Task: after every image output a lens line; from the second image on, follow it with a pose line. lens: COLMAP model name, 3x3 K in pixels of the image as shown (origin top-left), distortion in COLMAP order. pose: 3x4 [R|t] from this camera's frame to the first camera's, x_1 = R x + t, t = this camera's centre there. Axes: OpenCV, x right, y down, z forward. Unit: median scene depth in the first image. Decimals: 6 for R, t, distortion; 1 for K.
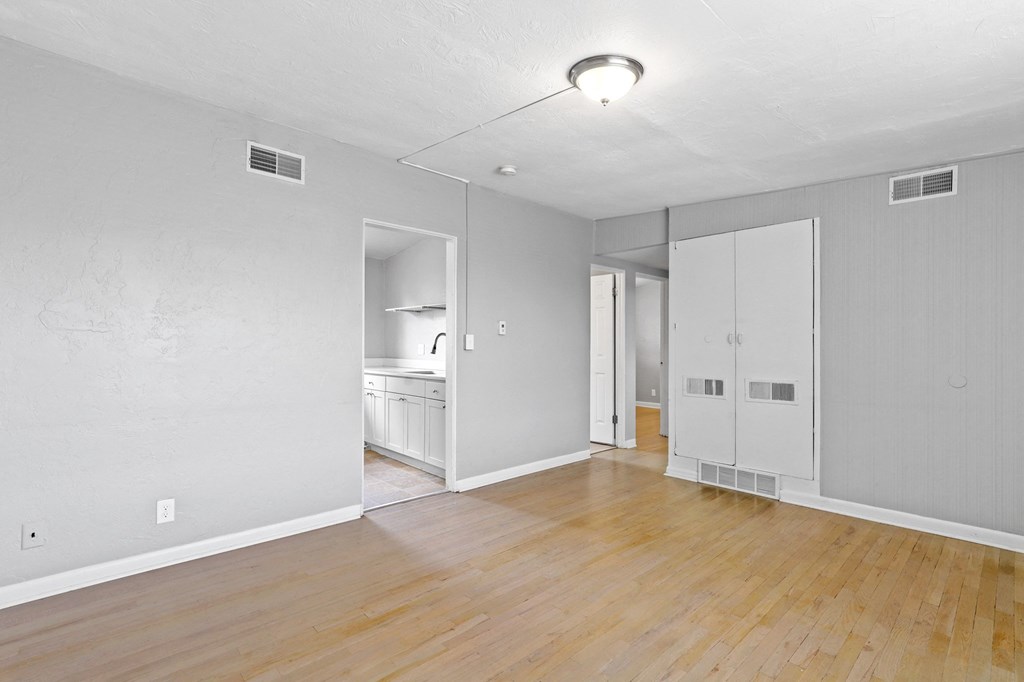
lens RADIAL K [[472.7, 0, 515.1], [0, 472.7, 342.9], [0, 0, 1]] dist [-0.001022, 0.002569]
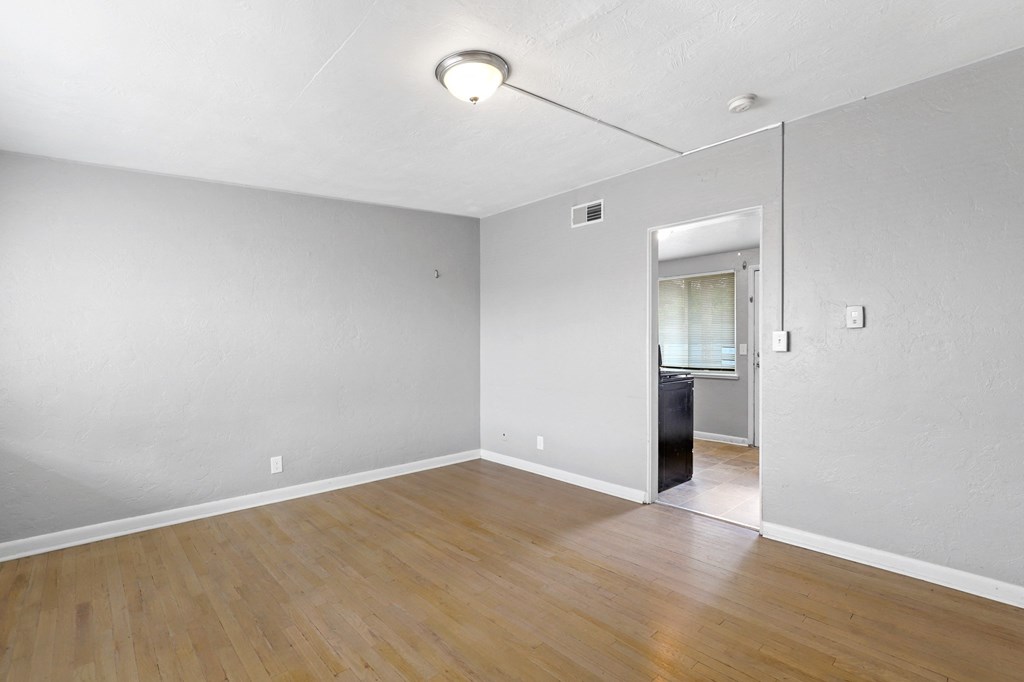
lens RADIAL K [[472.7, 0, 514.9], [0, 472.7, 342.1], [0, 0, 1]] dist [-0.001022, 0.002569]
pose [[-0.002597, -0.012359, -0.999920, 0.784383], [0.010582, 0.999867, -0.012386, 0.005364], [0.999941, -0.010613, -0.002466, 0.718375]]
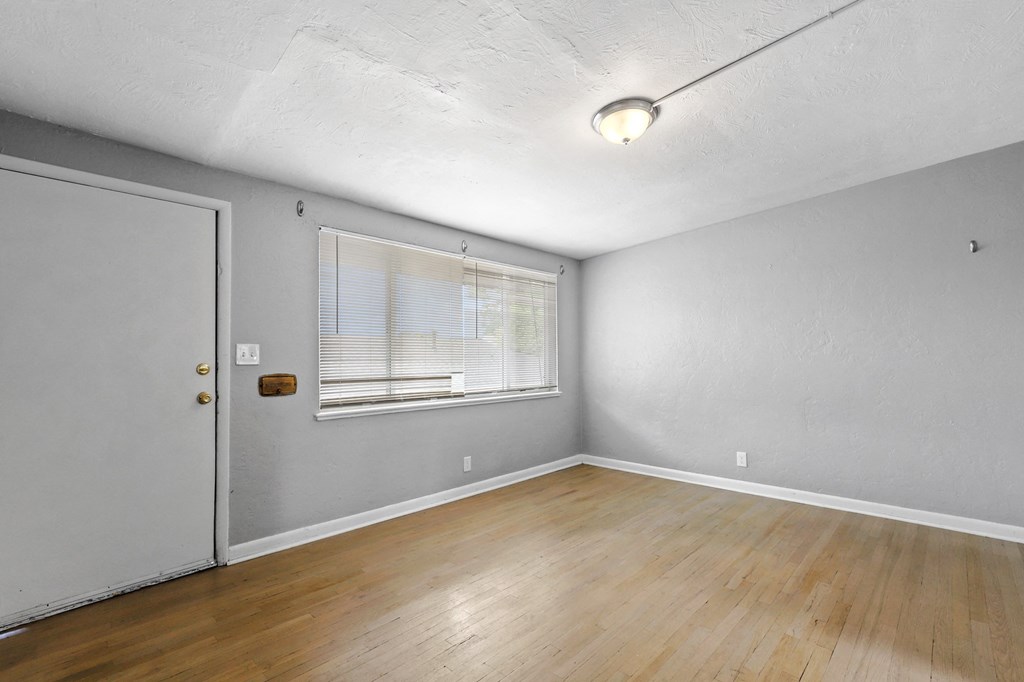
lens RADIAL K [[472.7, 0, 508.0], [0, 472.7, 346.6], [0, 0, 1]] dist [-0.001022, 0.002569]
pose [[-0.998712, 0.000537, -0.050739, 0.351390], [0.002001, 0.999583, -0.028808, 0.008693], [0.050702, -0.028872, -0.998296, 1.394764]]
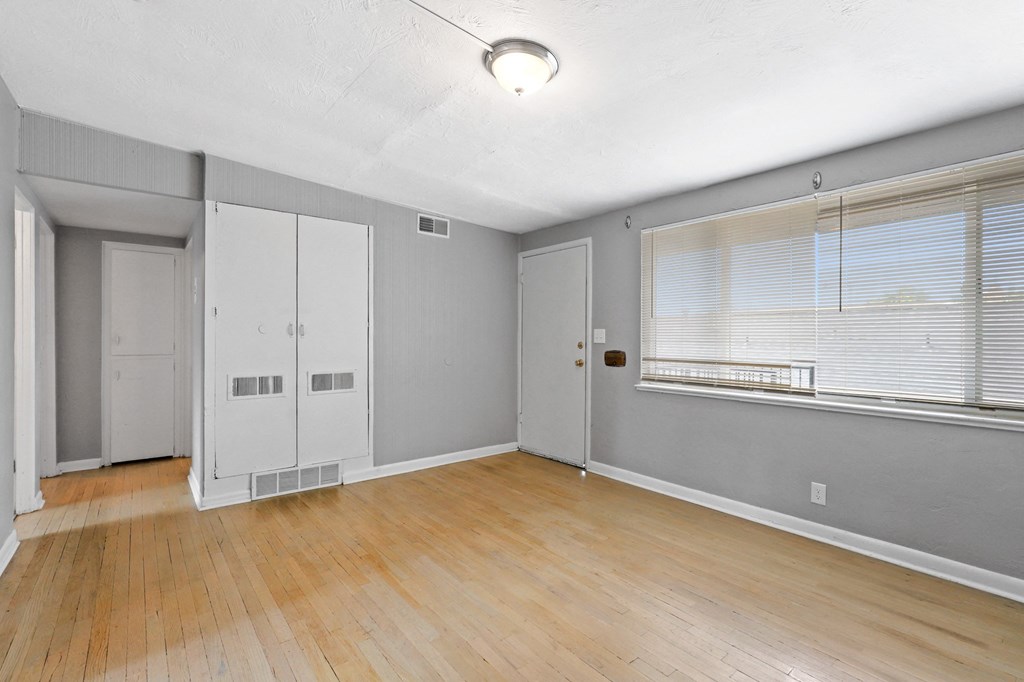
lens RADIAL K [[472.7, 0, 513.6], [0, 472.7, 336.9], [0, 0, 1]] dist [-0.001022, 0.002569]
pose [[0.086211, -0.000607, 0.996277, -0.525286], [-0.010027, 0.999949, 0.001477, -0.000741], [-0.996226, -0.010117, 0.086200, 0.611238]]
